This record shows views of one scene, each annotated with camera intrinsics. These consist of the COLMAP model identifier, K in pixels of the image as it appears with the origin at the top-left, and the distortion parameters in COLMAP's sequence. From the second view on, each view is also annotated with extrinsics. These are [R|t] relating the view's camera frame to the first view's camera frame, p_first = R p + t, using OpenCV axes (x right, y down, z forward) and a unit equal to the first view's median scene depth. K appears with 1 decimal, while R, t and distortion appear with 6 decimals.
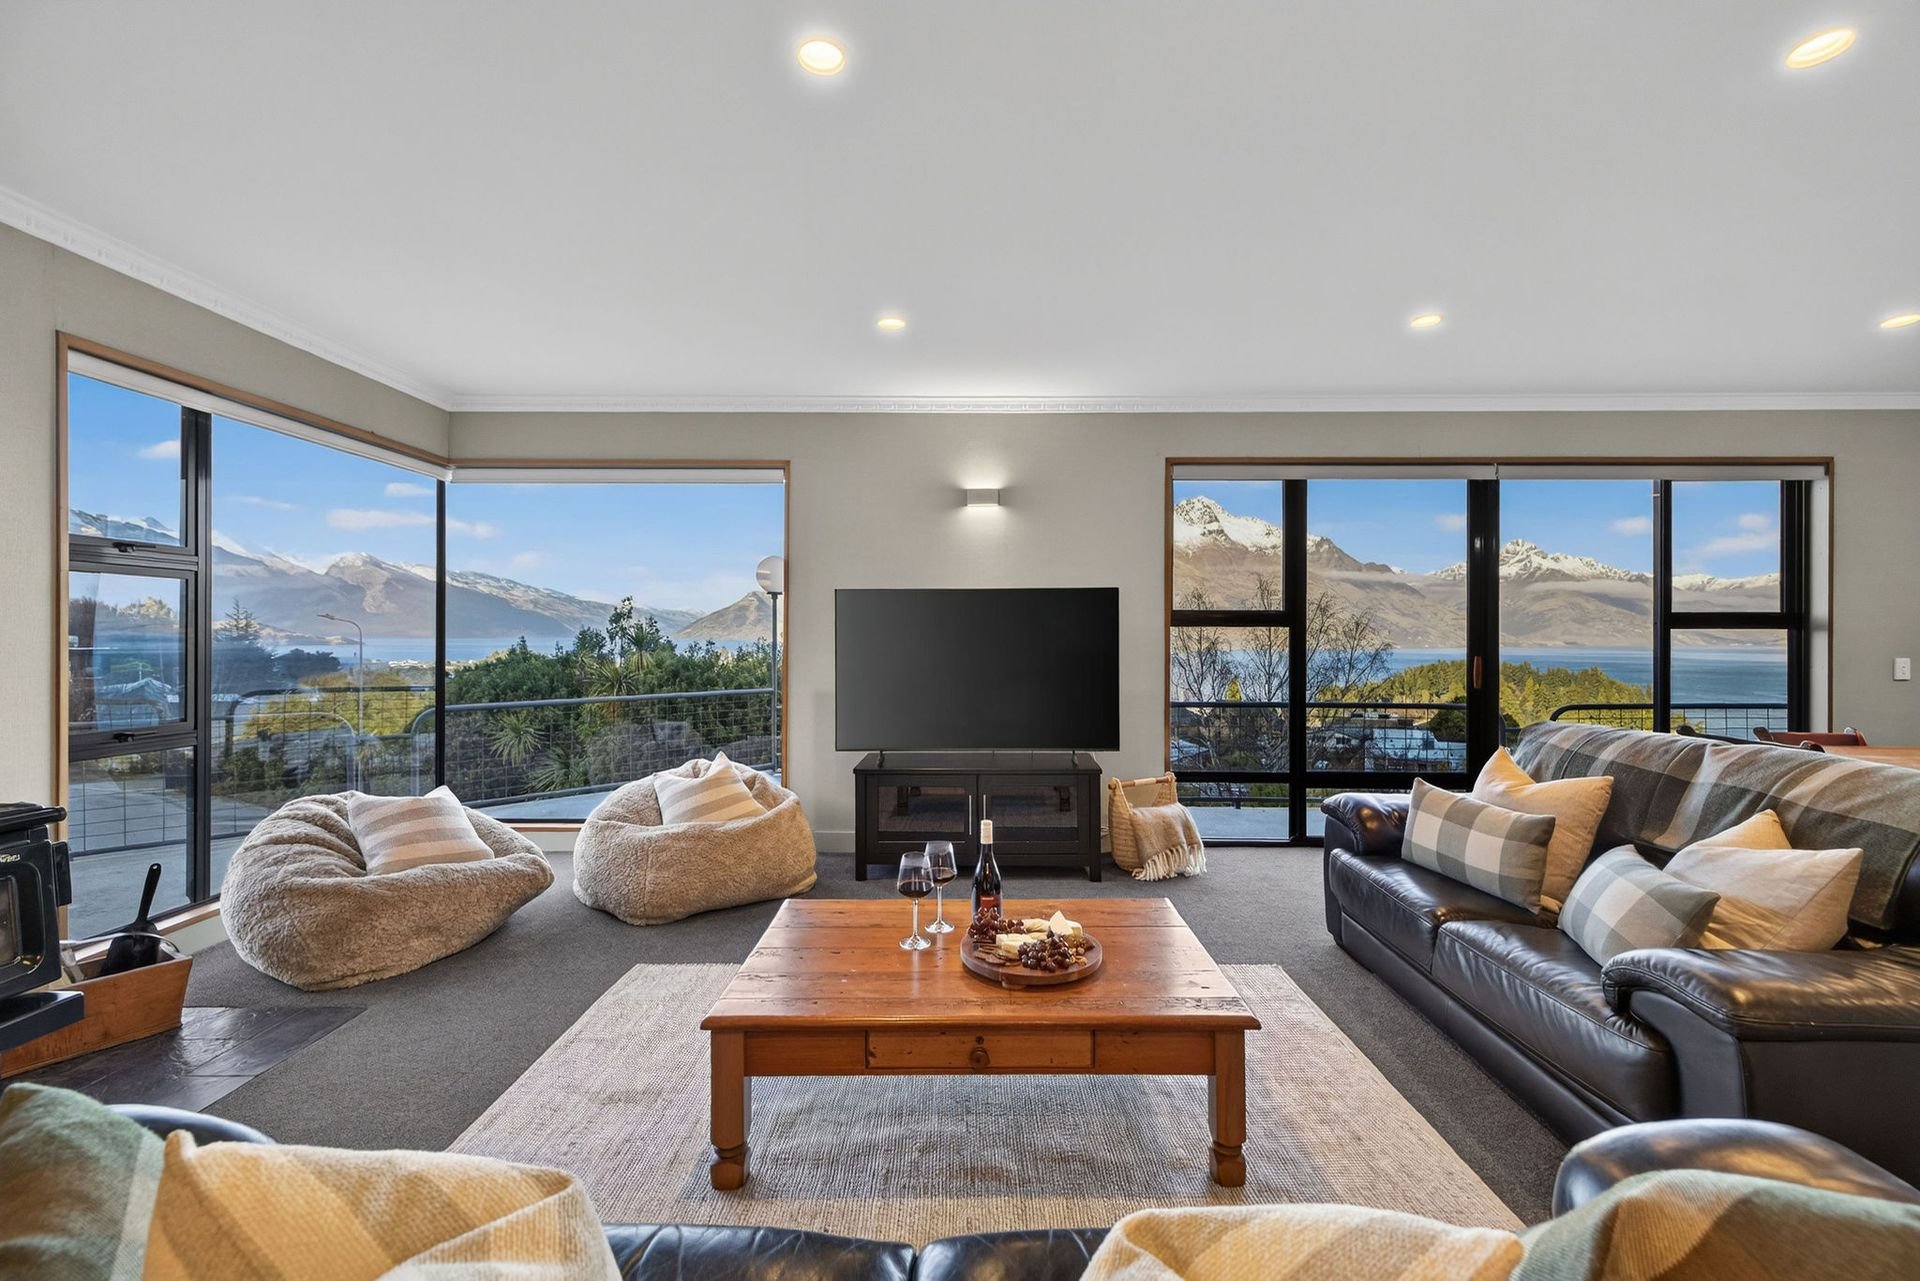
lens RADIAL K [[807.6, 0, 977.6], [0, 807.6, 631.4], [0, 0, 1]] dist [0.009452, -0.001417]
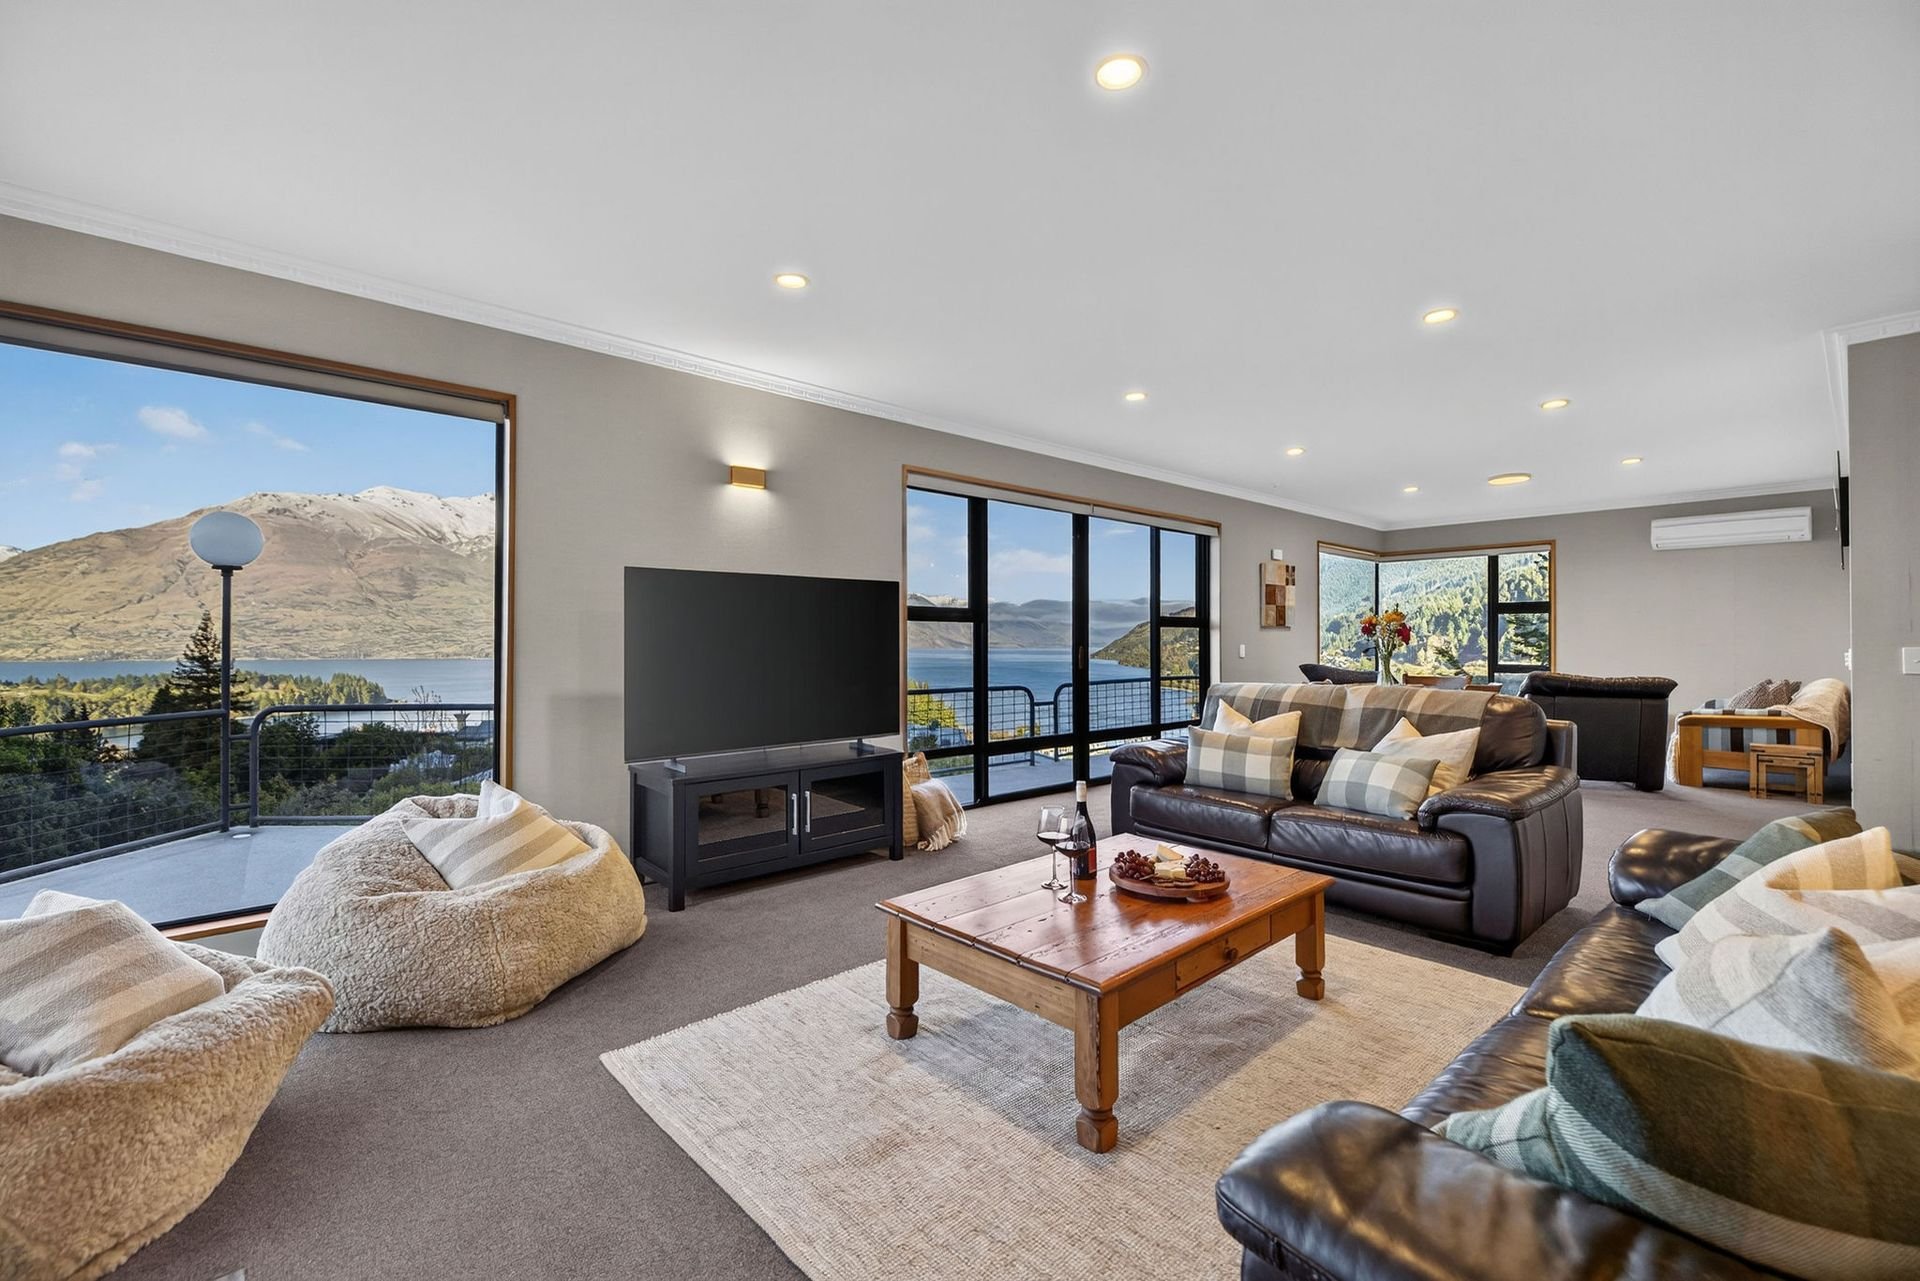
lens RADIAL K [[807.6, 0, 962.9], [0, 807.6, 644.4], [0, 0, 1]] dist [0.009452, -0.001417]
pose [[0.736445, -0.005766, 0.676473, -0.459873], [-0.000192, 0.999962, 0.008732, 0.018120], [-0.676498, -0.006560, 0.736416, 0.154094]]
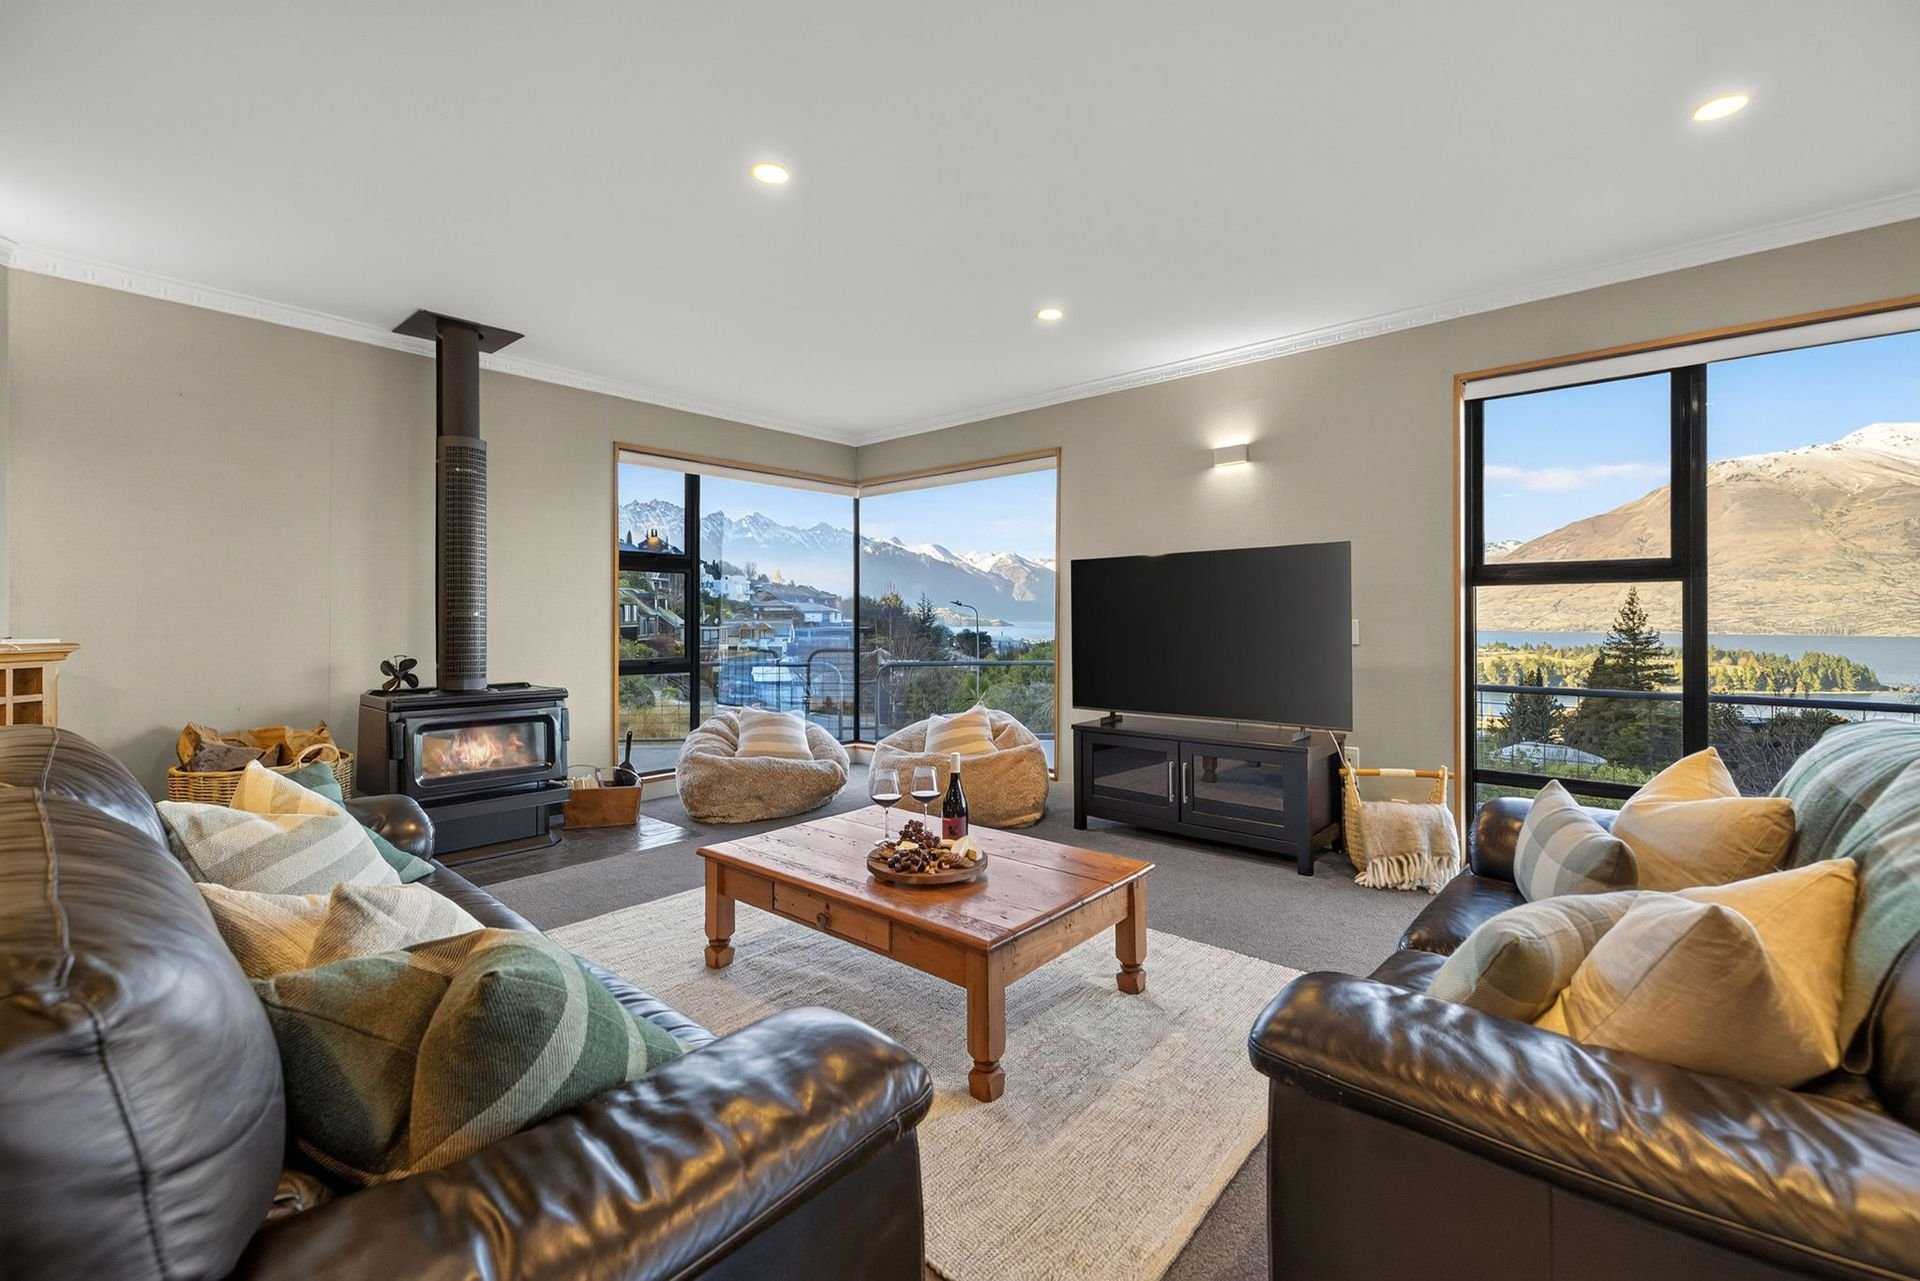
lens RADIAL K [[807.6, 0, 959.7], [0, 807.6, 605.0], [0, 0, 1]] dist [0.009452, -0.001417]
pose [[0.752901, -0.014813, -0.657967, 0.434298], [0.007670, 0.999876, -0.013733, 0.022730], [0.658089, 0.005293, 0.752922, 0.080402]]
